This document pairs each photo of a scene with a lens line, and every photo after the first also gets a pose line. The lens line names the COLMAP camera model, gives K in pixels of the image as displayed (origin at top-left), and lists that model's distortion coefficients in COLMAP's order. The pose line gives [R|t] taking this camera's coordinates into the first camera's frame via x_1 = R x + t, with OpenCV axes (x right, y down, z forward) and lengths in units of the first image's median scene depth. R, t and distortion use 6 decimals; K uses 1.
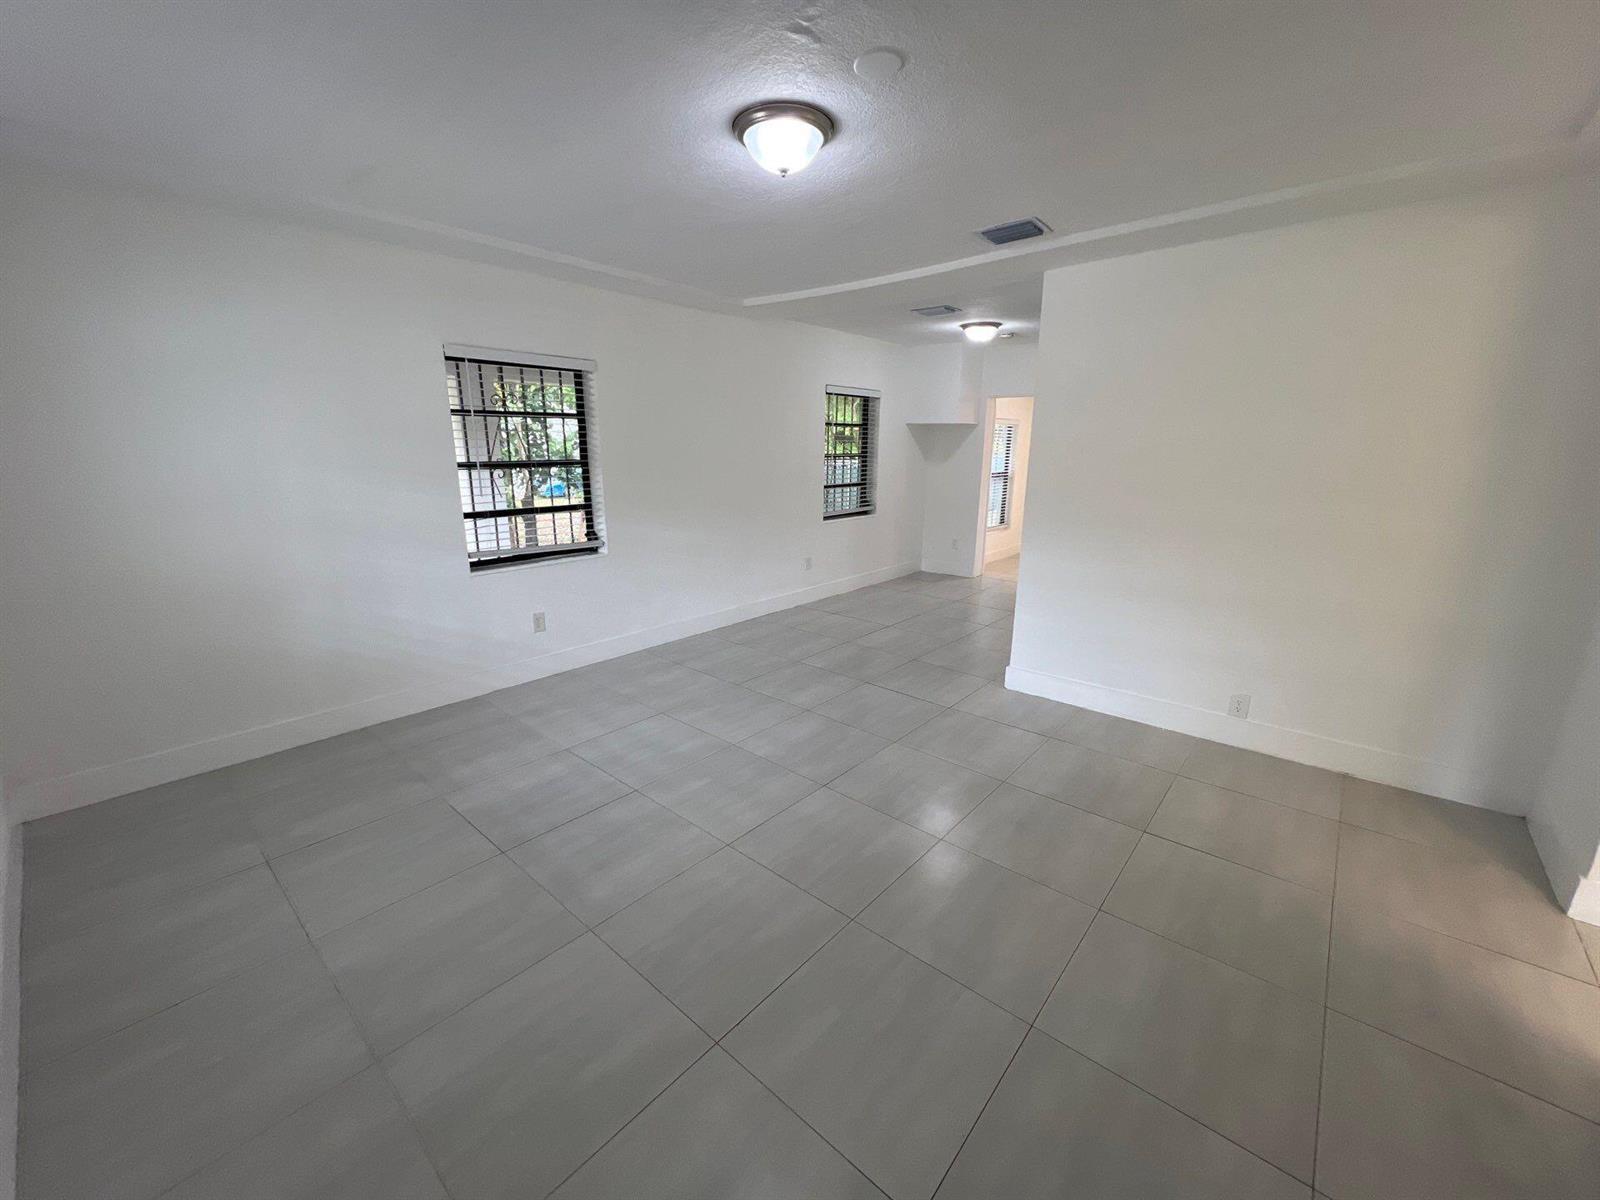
lens RADIAL K [[638.8, 0, 800.0], [0, 638.8, 600.0], [0, 0, 1]] dist [-0.000307, -0.000504]
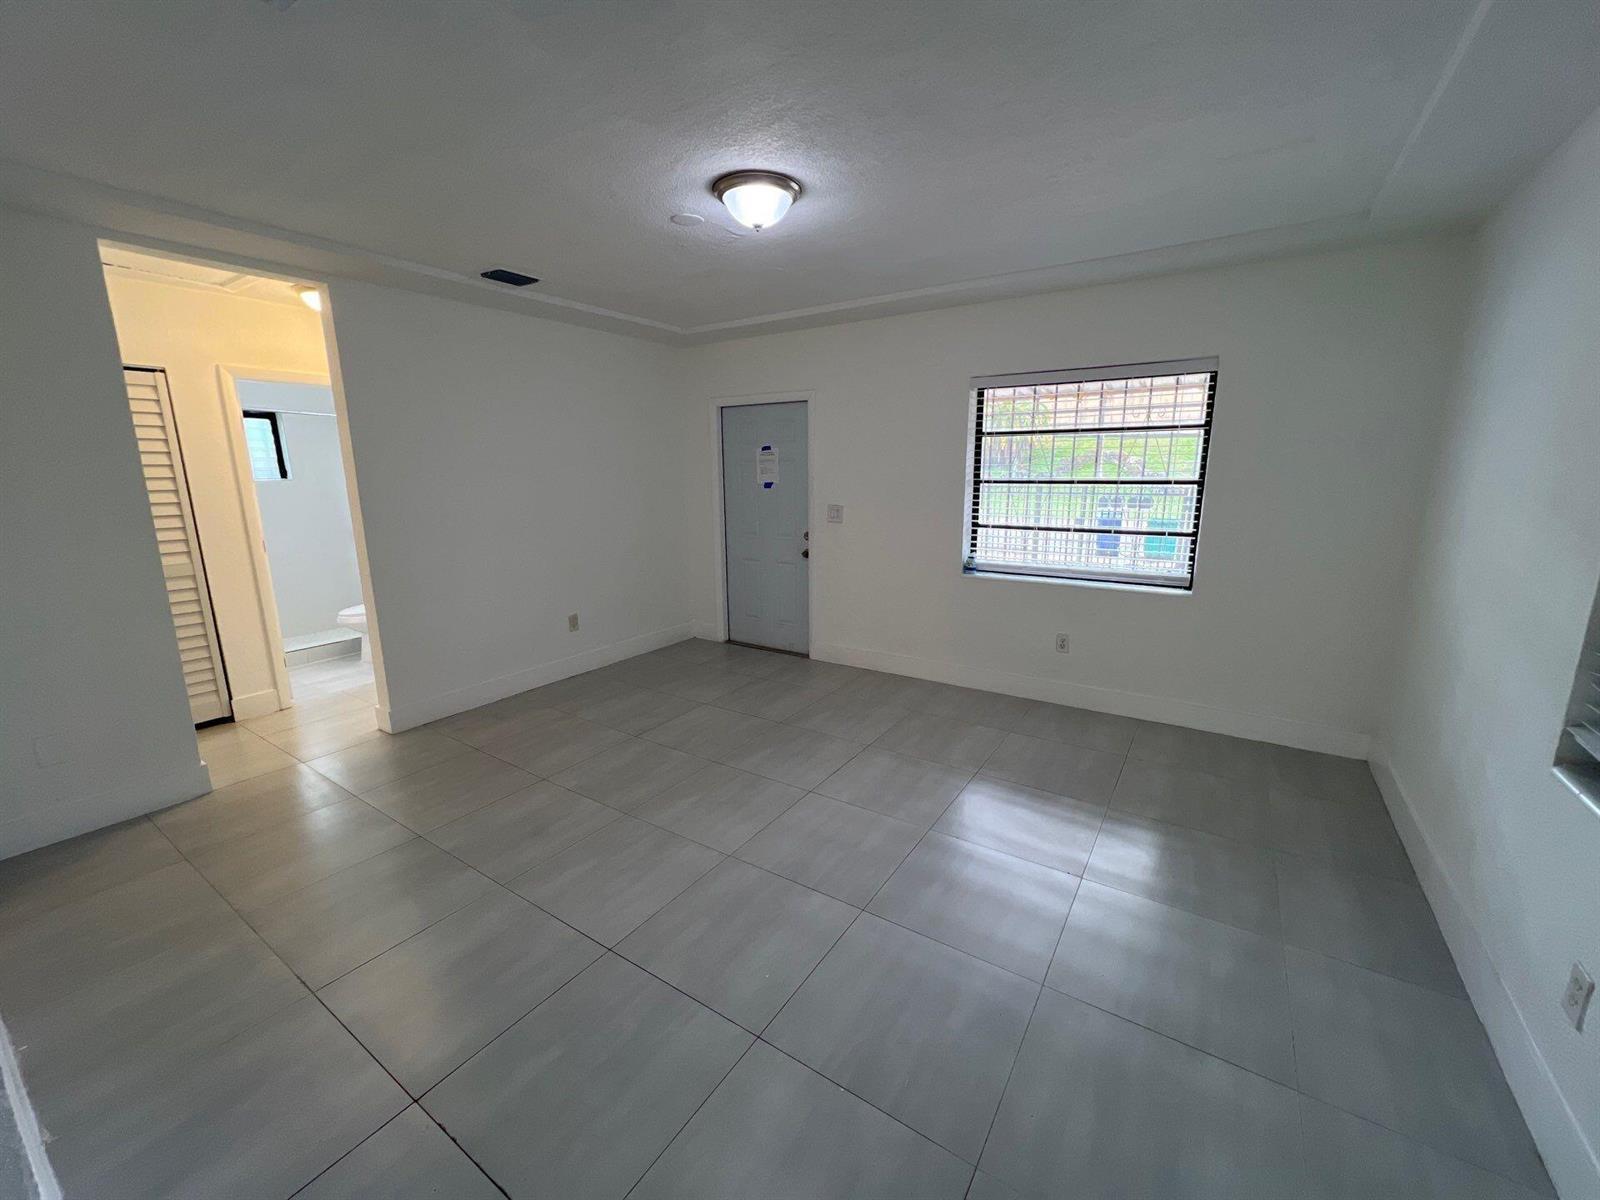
lens RADIAL K [[638.8, 0, 800.0], [0, 638.8, 600.0], [0, 0, 1]] dist [-0.000307, -0.000504]
pose [[-0.991755, 0.026525, -0.125372, 0.039688], [-0.029408, 0.905125, 0.424127, -0.368496], [0.124727, 0.424317, -0.896883, 1.534204]]
